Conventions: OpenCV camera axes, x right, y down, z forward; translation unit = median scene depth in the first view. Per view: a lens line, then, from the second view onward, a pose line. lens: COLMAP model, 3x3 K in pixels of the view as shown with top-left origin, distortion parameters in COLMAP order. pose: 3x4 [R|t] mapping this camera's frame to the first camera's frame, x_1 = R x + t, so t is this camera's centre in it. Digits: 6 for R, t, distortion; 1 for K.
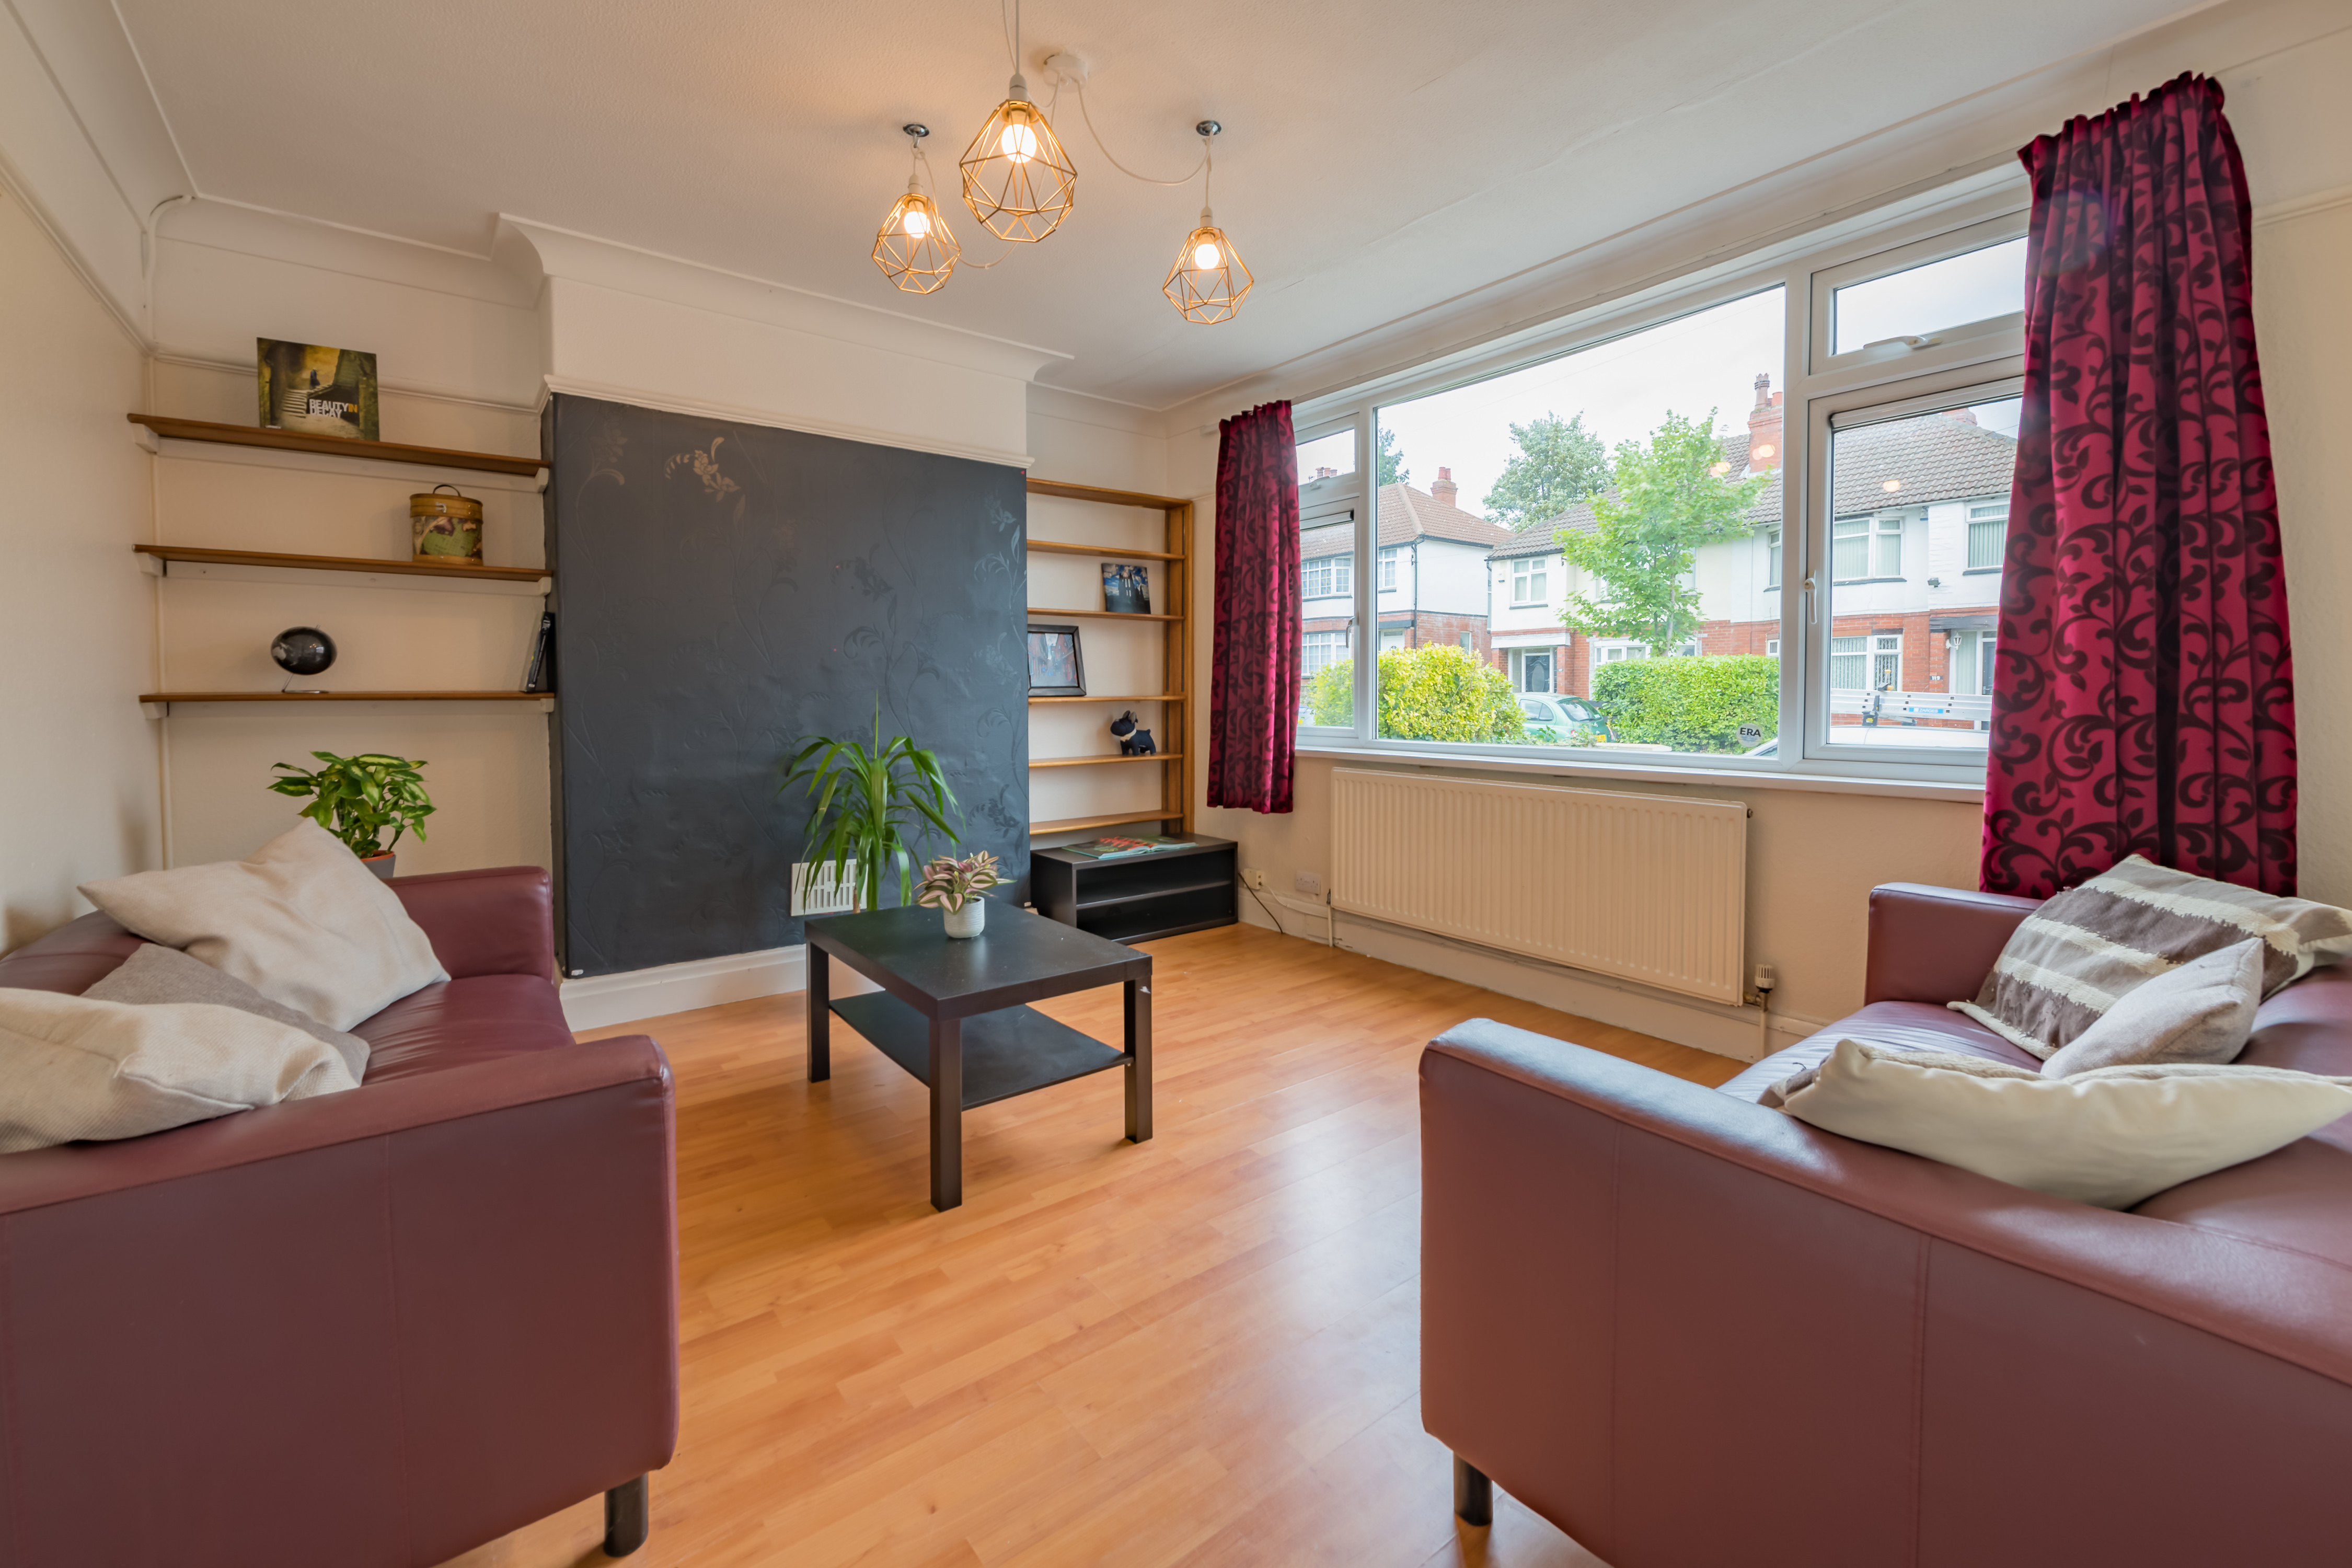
lens RADIAL K [[965.6, 0, 1146.6], [0, 965.6, 714.2], [0, 0, 1]] dist [-0.007231, -0.000154]
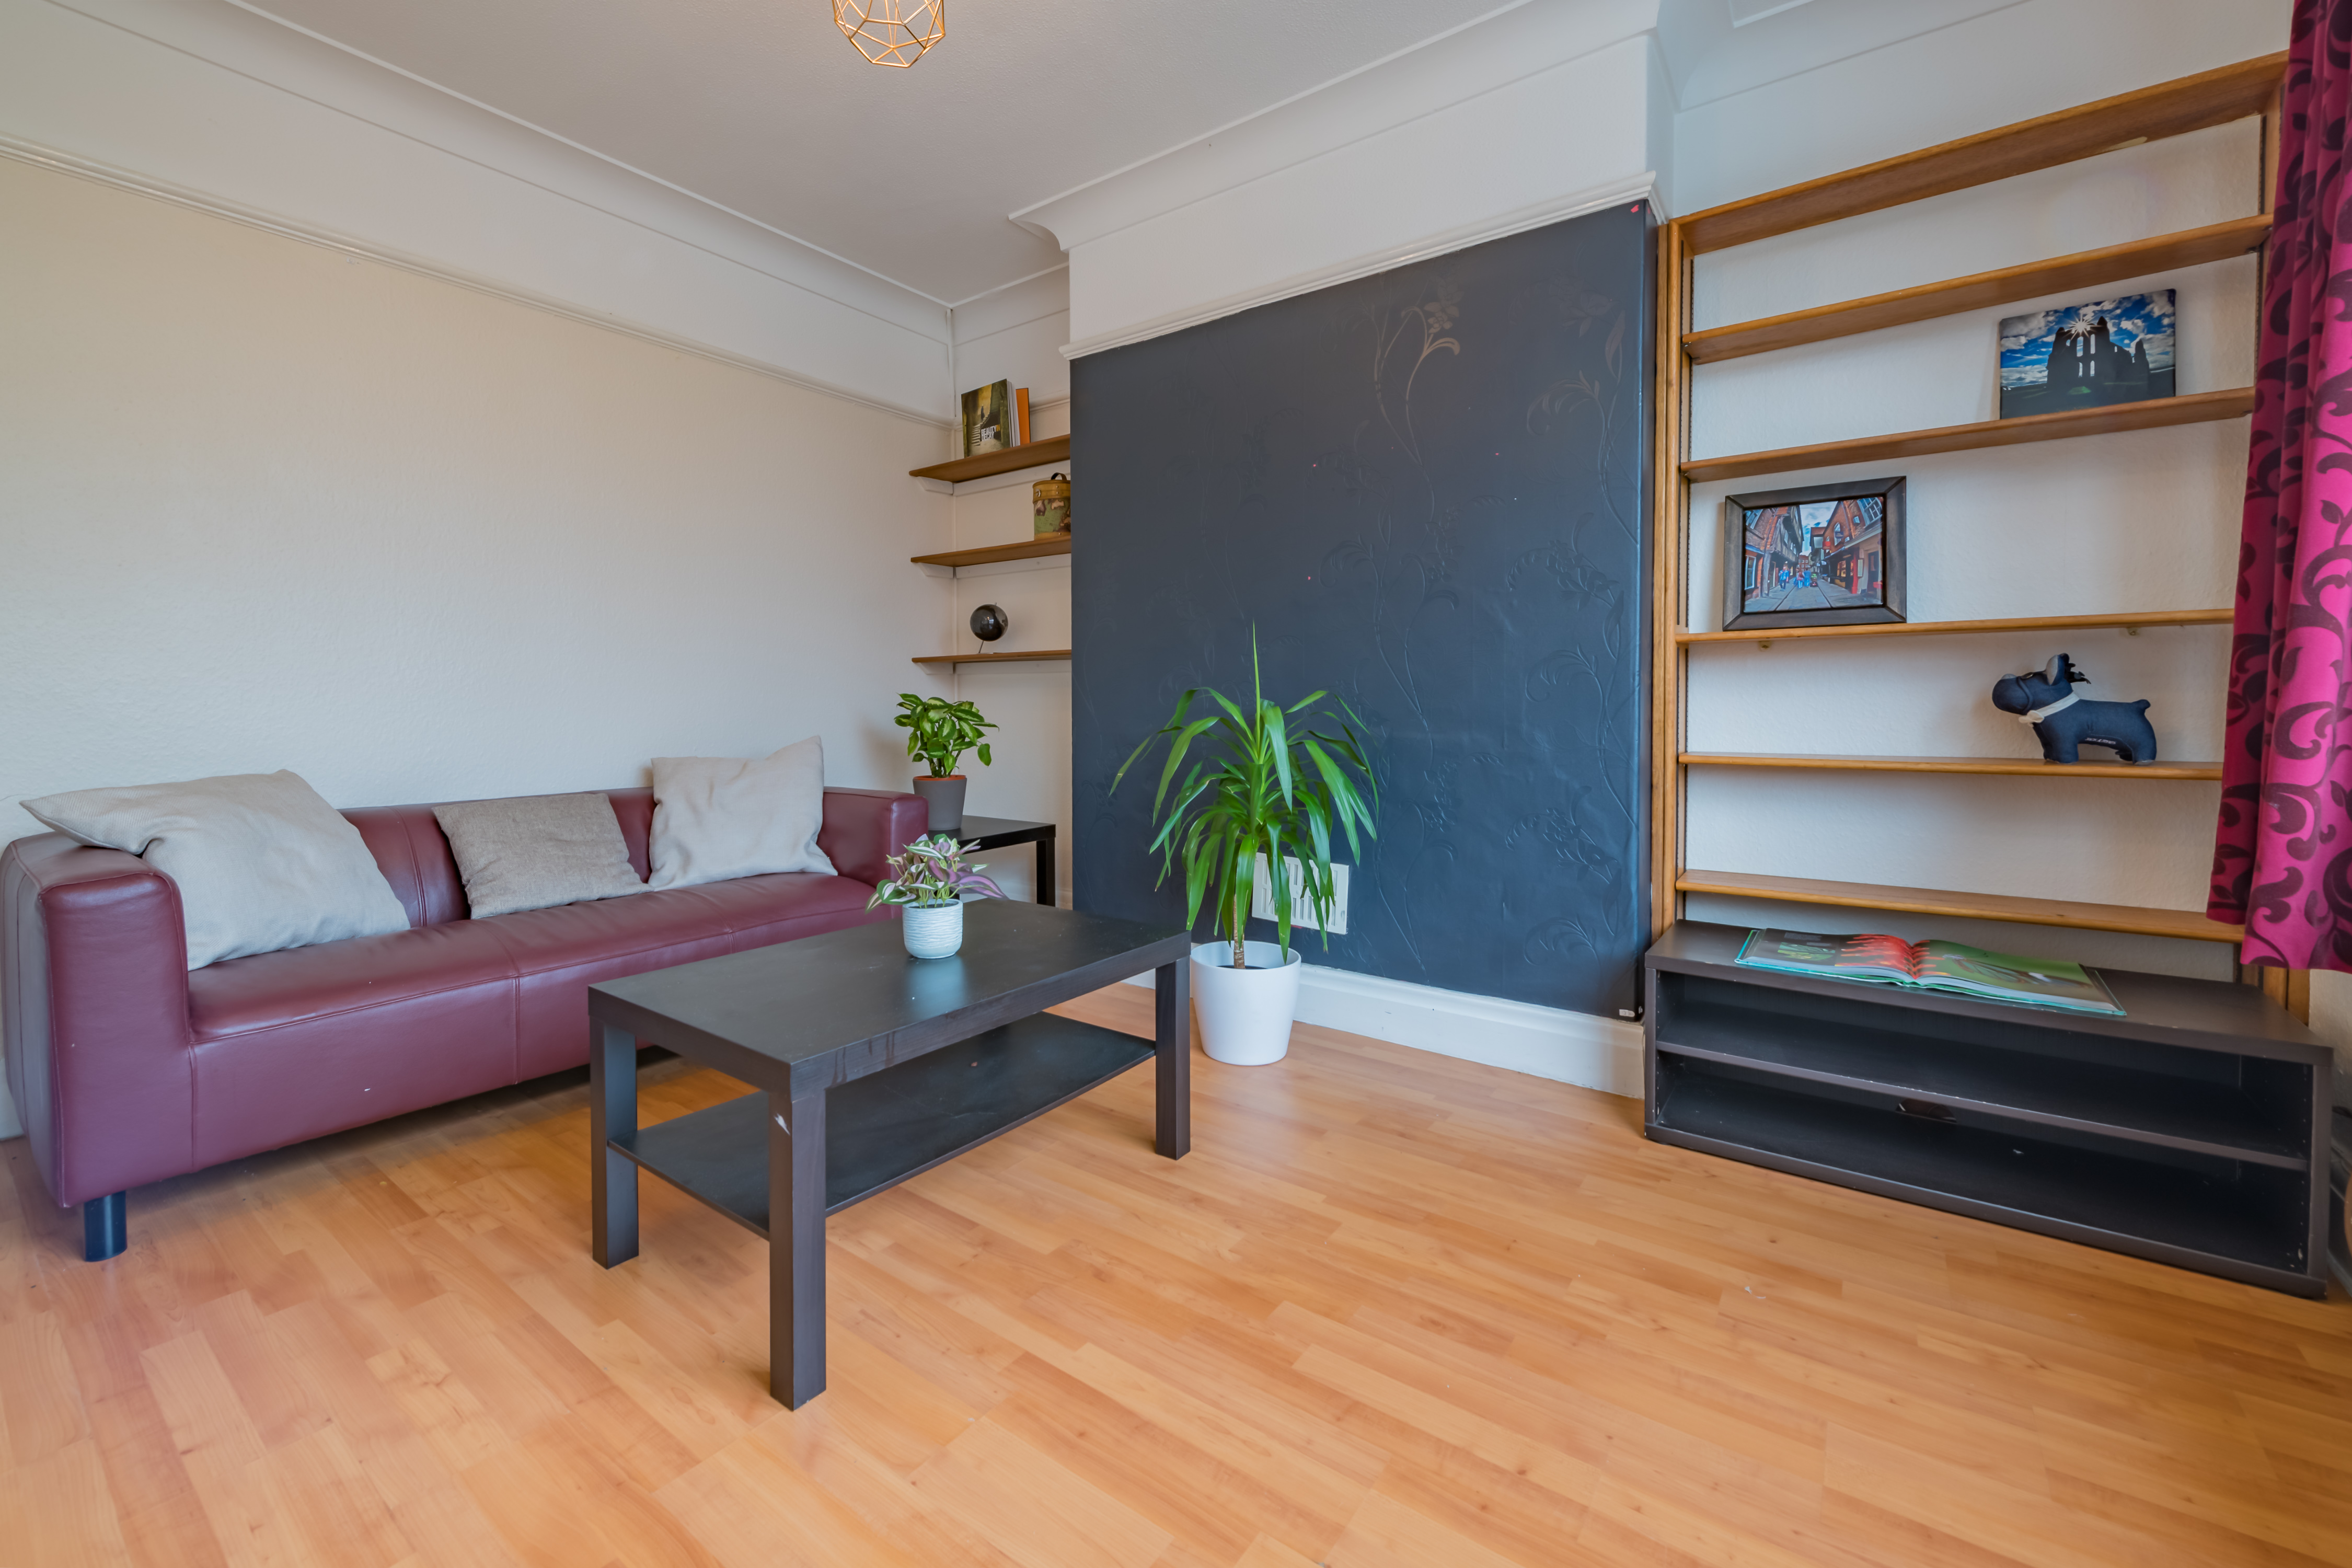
lens RADIAL K [[965.6, 0, 1169.9], [0, 965.6, 722.3], [0, 0, 1]] dist [-0.007231, -0.000154]
pose [[0.273994, 0.019974, -0.961524, 0.469460], [-0.017789, 0.999719, 0.015698, 0.045460], [0.961567, 0.012804, 0.274272, 0.885358]]
